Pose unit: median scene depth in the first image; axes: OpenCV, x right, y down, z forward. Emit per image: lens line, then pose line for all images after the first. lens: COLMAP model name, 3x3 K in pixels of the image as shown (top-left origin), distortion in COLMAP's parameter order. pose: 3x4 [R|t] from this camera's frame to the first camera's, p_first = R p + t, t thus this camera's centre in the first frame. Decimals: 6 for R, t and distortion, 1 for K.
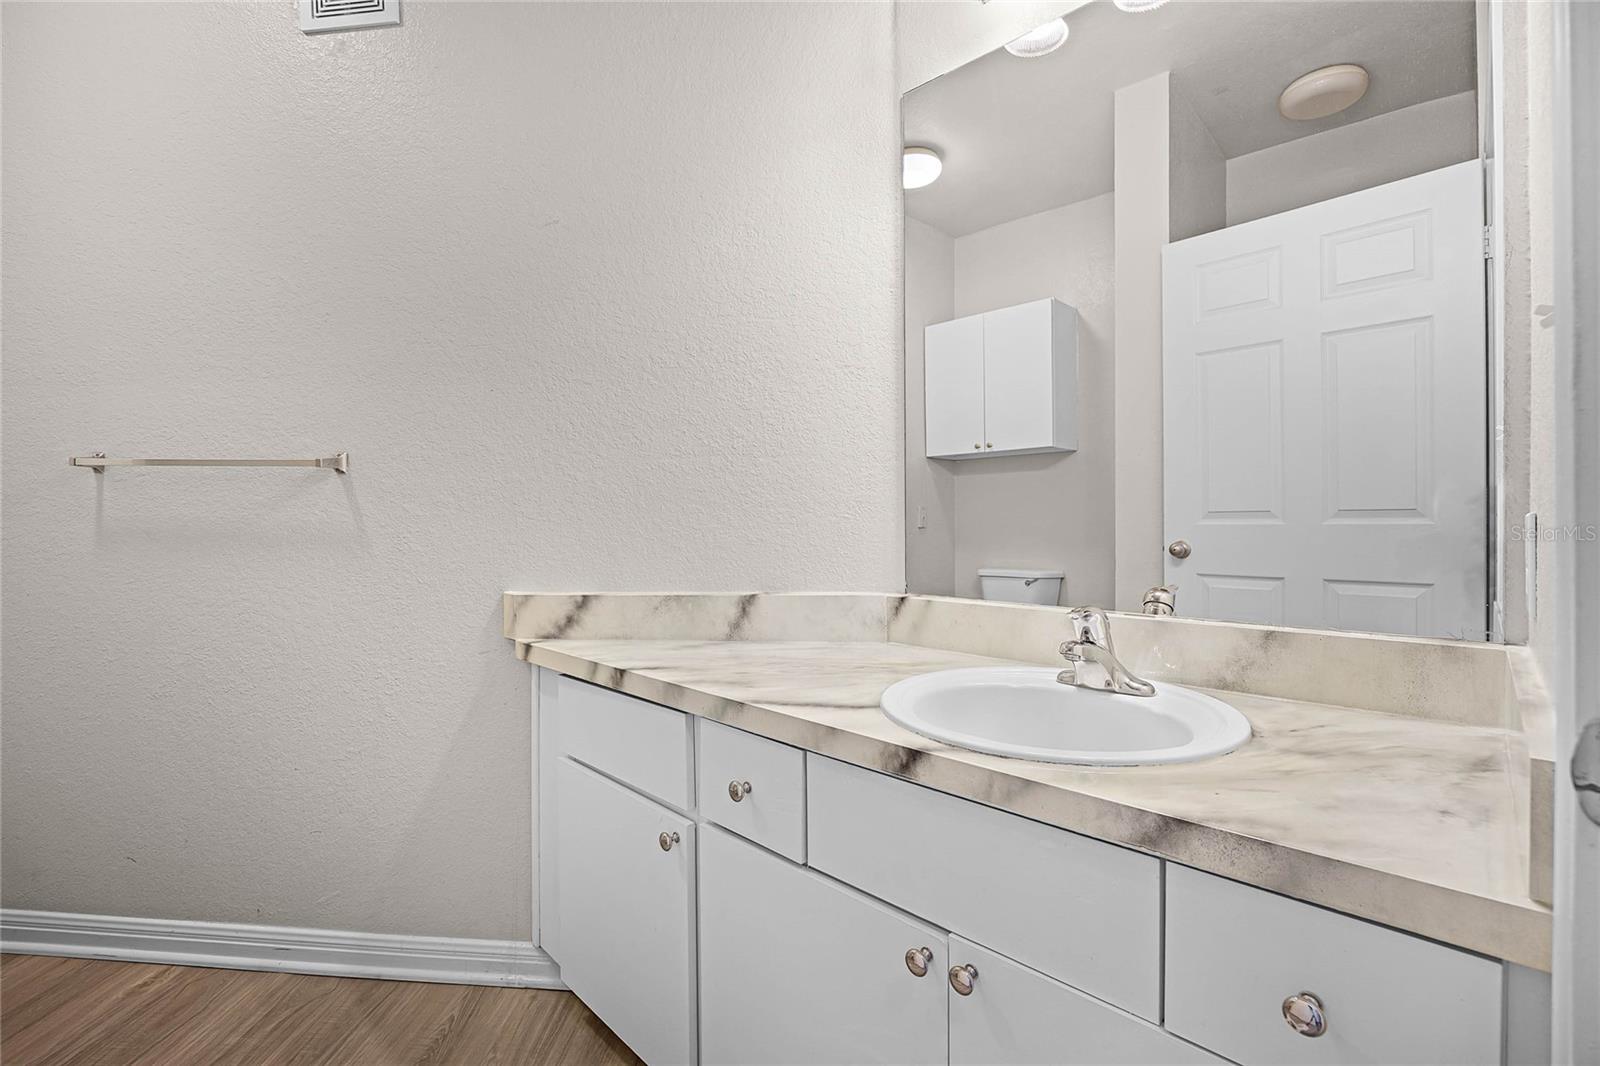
lens RADIAL K [[717.1, 0, 793.2], [0, 717.1, 523.0], [0, 0, 1]] dist [-0.010046, 0.000002]
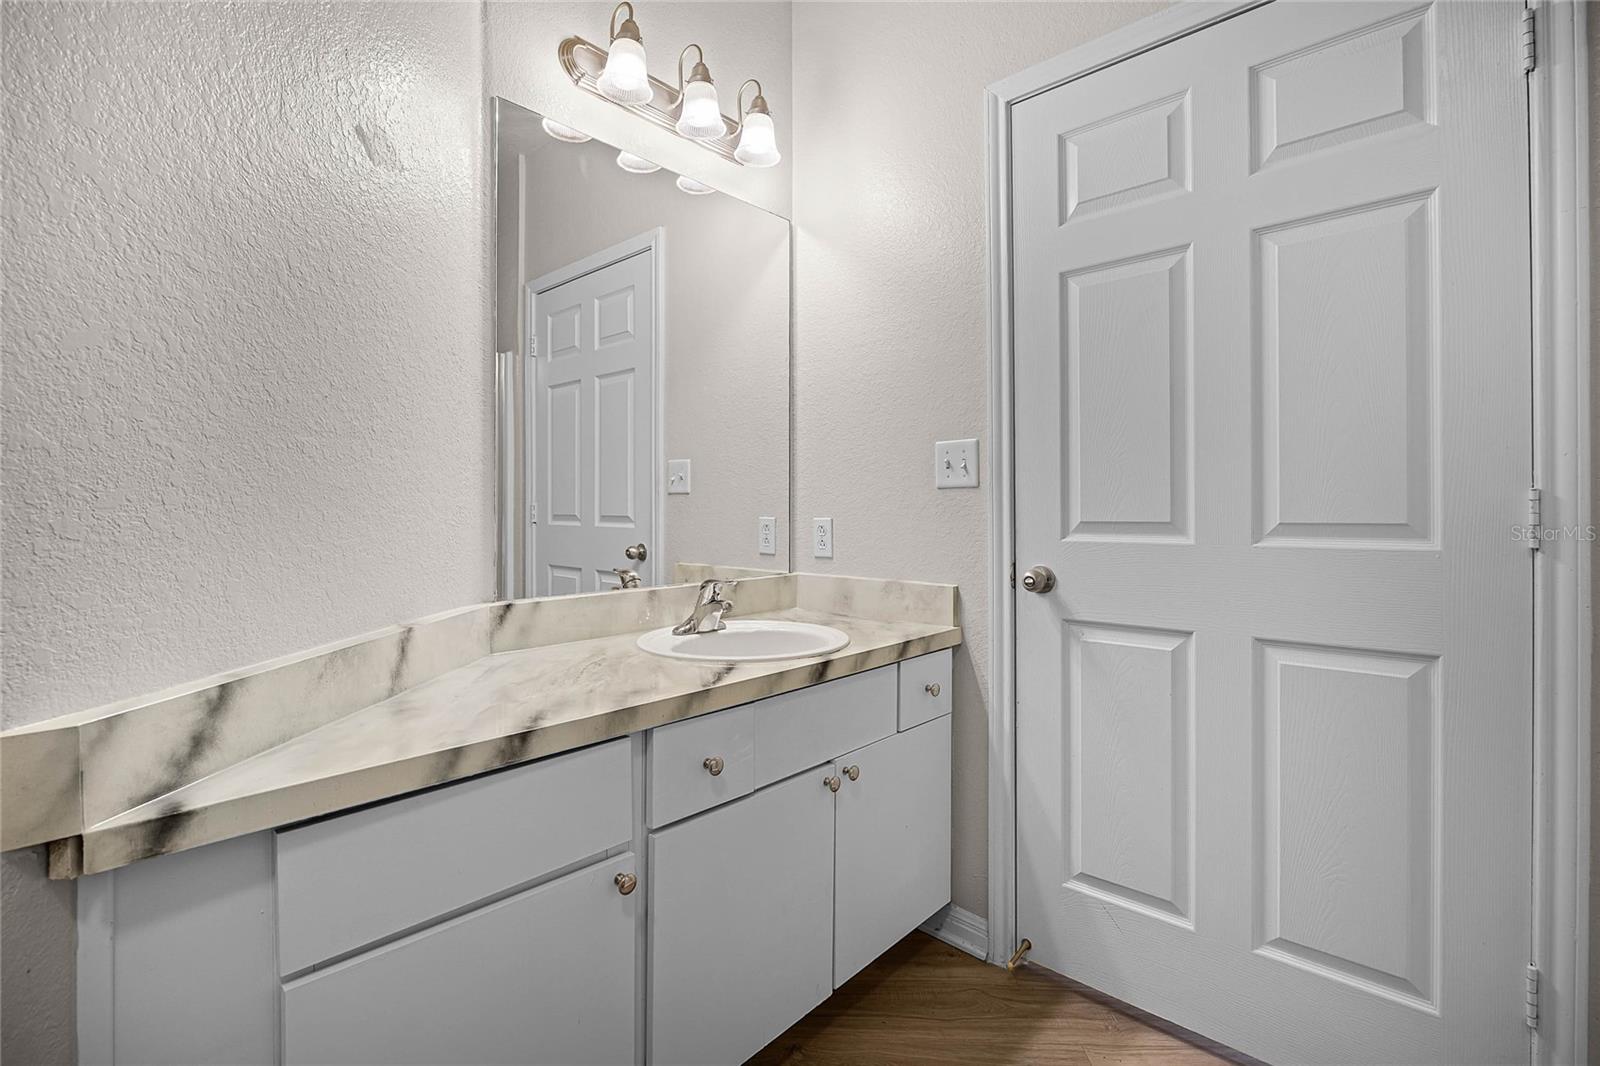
lens RADIAL K [[724.8, 0, 797.2], [0, 724.8, 513.2], [0, 0, 1]] dist [-0.011287, 0.000301]
pose [[-0.042712, 0.000587, 0.999087, -0.841584], [0.006978, 0.999976, -0.000290, -0.019468], [-0.999063, 0.006960, -0.042715, 0.618950]]
